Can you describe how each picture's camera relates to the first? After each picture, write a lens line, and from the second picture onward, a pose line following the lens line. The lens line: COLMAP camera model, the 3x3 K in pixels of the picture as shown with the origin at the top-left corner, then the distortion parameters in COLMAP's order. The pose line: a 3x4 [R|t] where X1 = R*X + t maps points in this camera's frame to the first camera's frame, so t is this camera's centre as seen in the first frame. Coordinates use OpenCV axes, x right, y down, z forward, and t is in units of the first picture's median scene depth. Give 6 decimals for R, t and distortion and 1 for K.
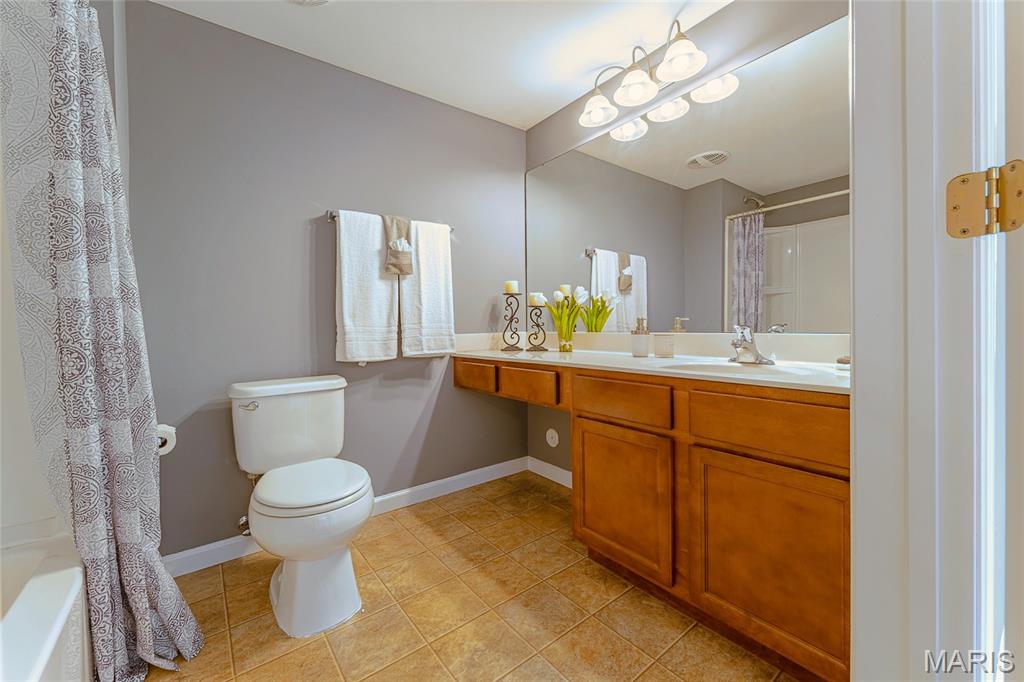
lens RADIAL K [[410.9, 0, 507.6], [0, 410.9, 342.1], [0, 0, 1]] dist [-0.000945, -0.000209]
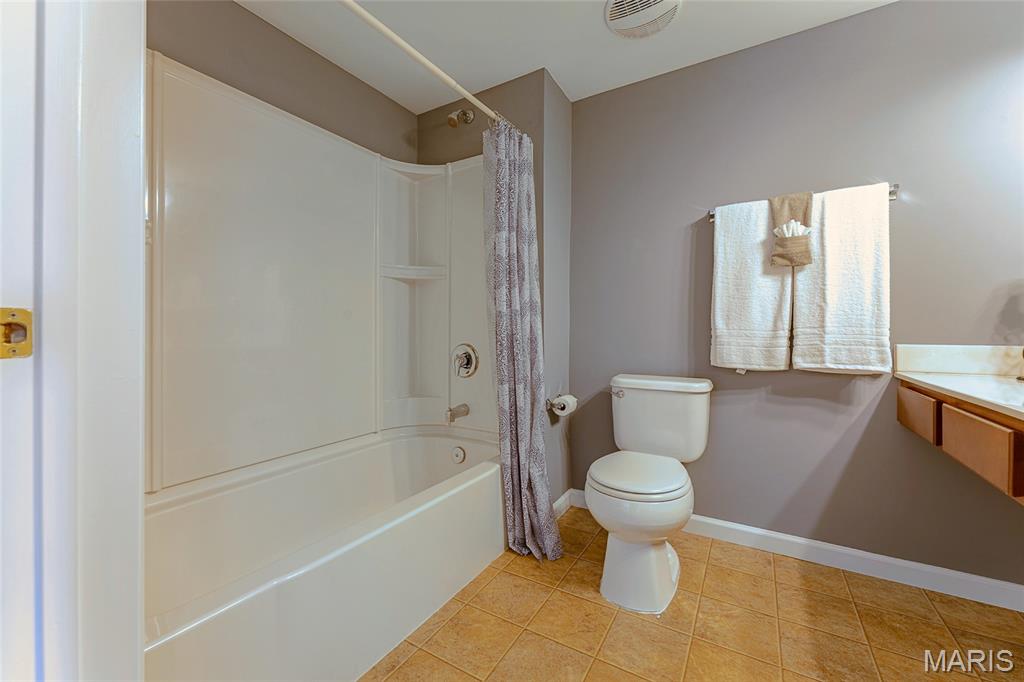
lens RADIAL K [[407.4, 0, 508.3], [0, 407.4, 338.7], [0, 0, 1]] dist [0.000026, 0.000188]
pose [[0.363377, 0.043140, -0.930643, 0.289796], [-0.048010, 0.998467, 0.027538, -0.018550], [0.930404, 0.034674, 0.364891, 0.202140]]
